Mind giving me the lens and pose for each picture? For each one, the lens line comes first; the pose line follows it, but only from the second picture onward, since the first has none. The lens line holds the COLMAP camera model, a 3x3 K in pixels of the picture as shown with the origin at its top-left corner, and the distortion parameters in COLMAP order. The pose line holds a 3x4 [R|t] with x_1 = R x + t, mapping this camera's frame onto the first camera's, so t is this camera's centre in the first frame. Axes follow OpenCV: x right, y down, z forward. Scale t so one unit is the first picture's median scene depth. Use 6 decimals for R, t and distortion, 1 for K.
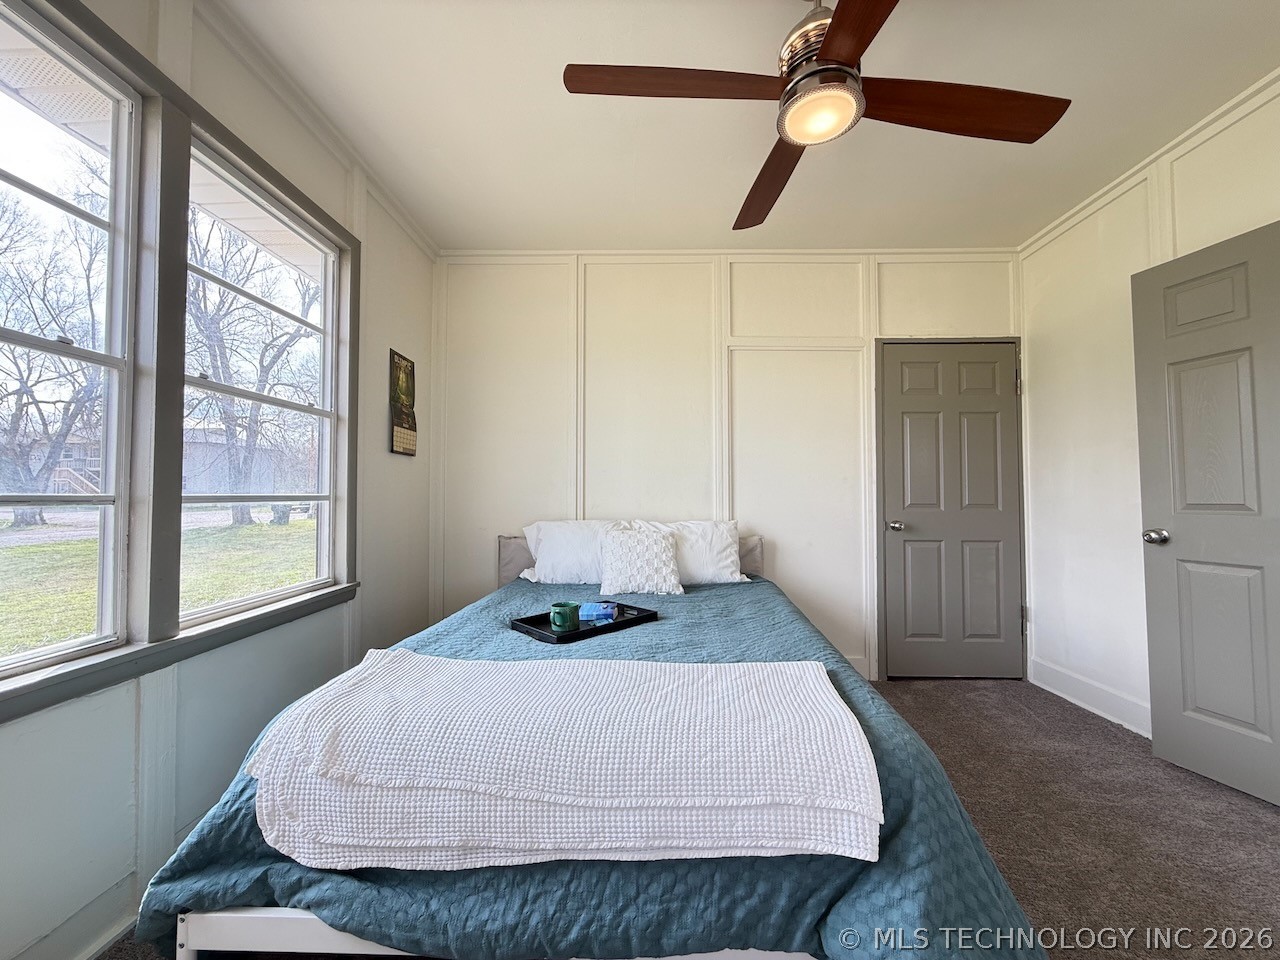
lens RADIAL K [[510.0, 0, 642.1], [0, 510.0, 481.9], [0, 0, 1]] dist [-0.001123, 0.000015]
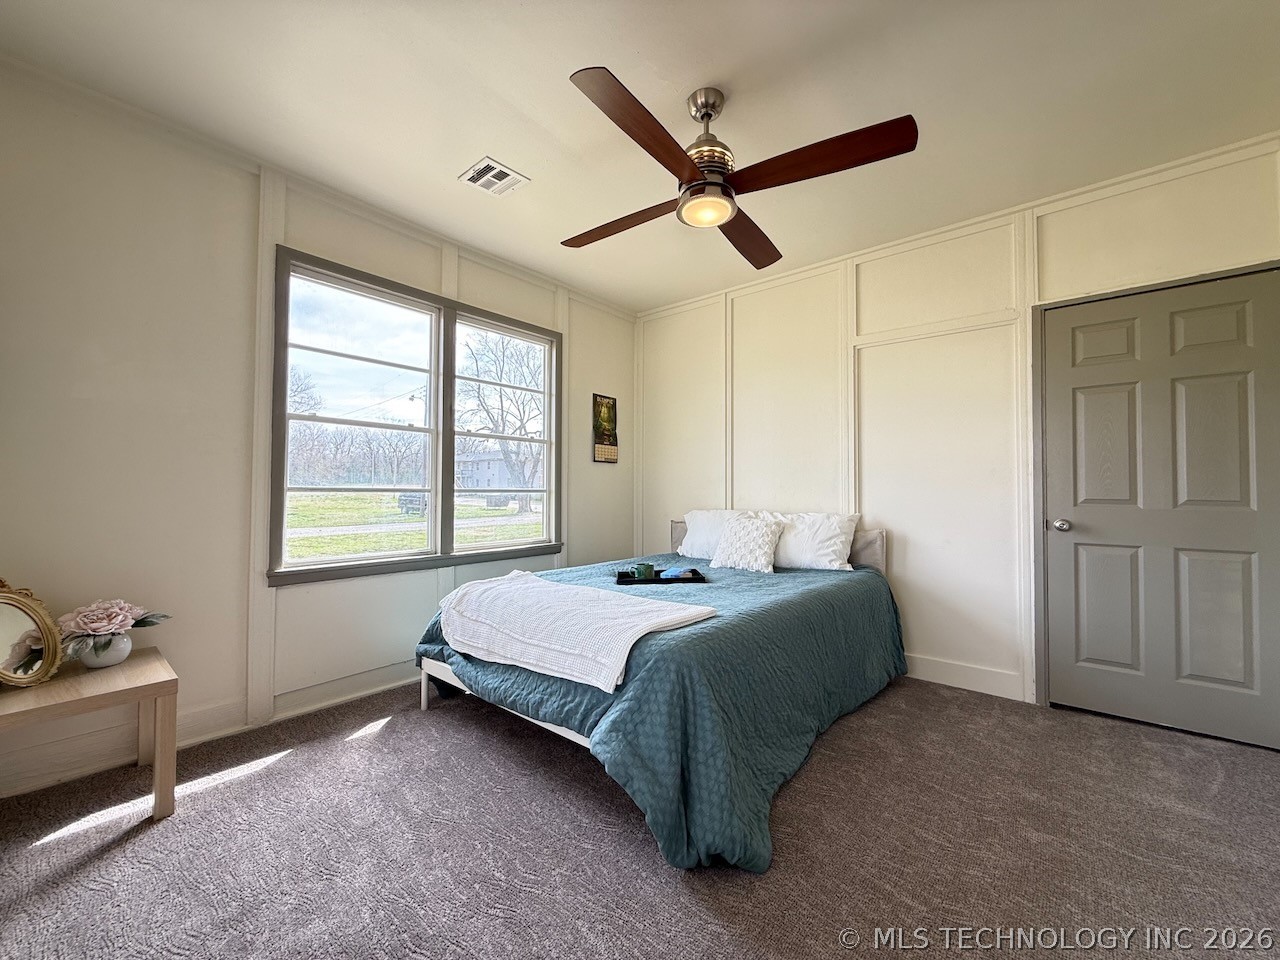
lens RADIAL K [[508.6, 0, 637.1], [0, 508.6, 480.9], [0, 0, 1]] dist [0.001537, -0.000045]
pose [[0.780738, -0.014062, -0.624700, 0.544012], [0.015239, 0.999878, -0.003462, 0.006073], [0.624672, -0.006817, 0.780857, -0.102203]]
